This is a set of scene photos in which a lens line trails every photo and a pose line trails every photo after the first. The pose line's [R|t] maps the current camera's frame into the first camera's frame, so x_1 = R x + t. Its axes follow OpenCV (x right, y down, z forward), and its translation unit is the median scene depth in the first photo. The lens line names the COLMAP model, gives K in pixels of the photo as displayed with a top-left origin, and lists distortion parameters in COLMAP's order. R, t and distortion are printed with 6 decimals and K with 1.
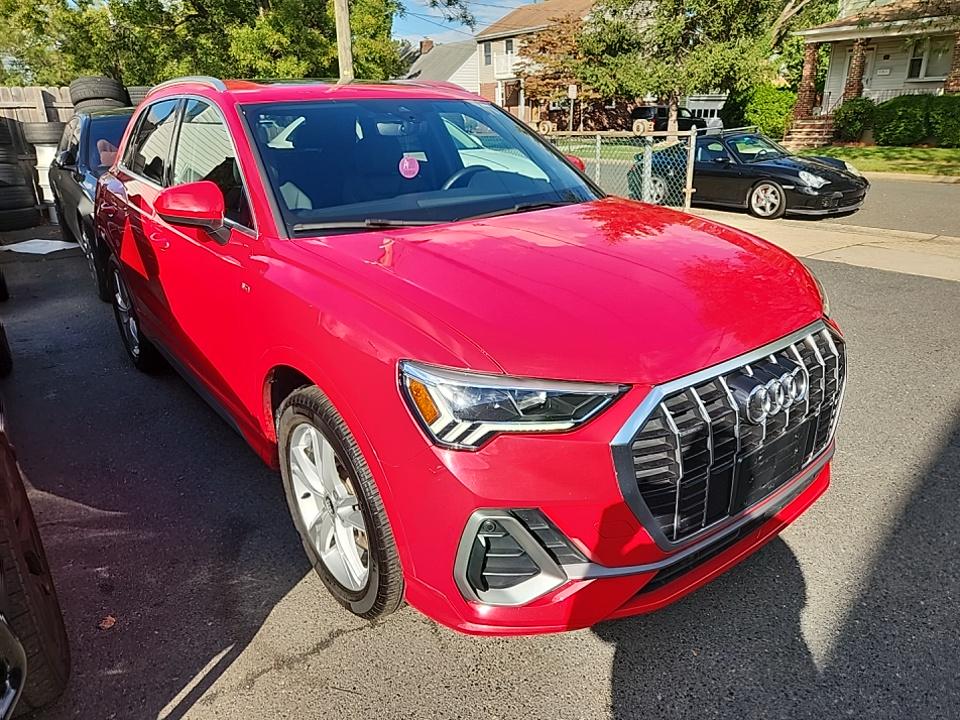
lens RADIAL K [[659.9, 0, 506.0], [0, 659.9, 362.9], [0, 0, 1]] dist [0.066090, -0.062008]
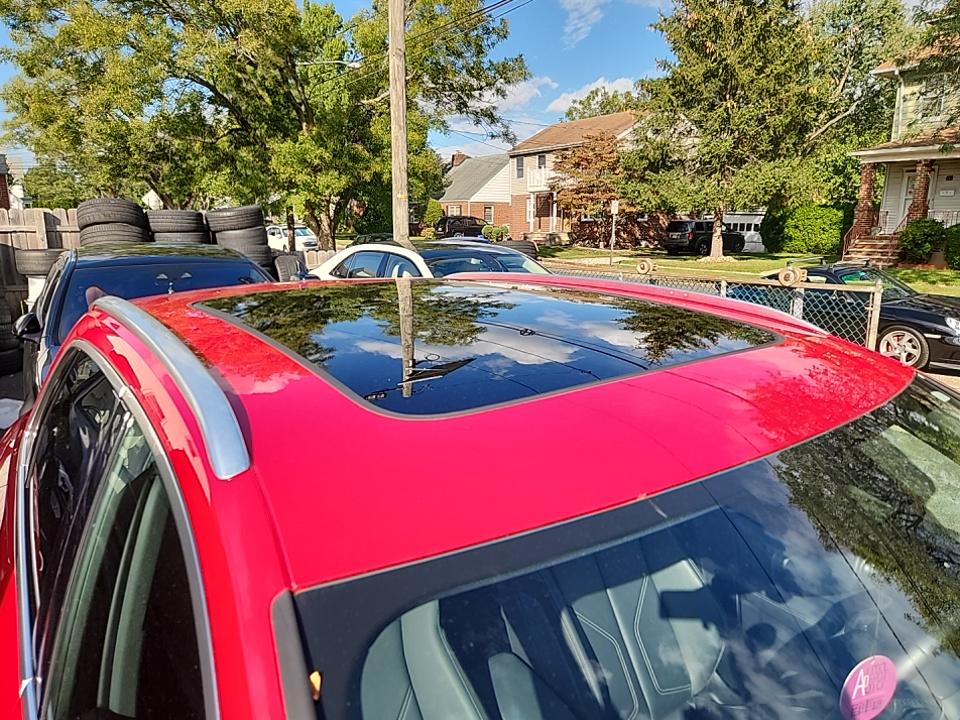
lens RADIAL K [[639.7, 0, 494.4], [0, 639.7, 358.2], [0, 0, 1]] dist [0.087243, -0.089105]
pose [[0.999173, 0.023882, -0.032910, -0.038893], [-0.028273, 0.989722, -0.140181, -0.051140], [0.029224, 0.140996, 0.989579, 0.093575]]
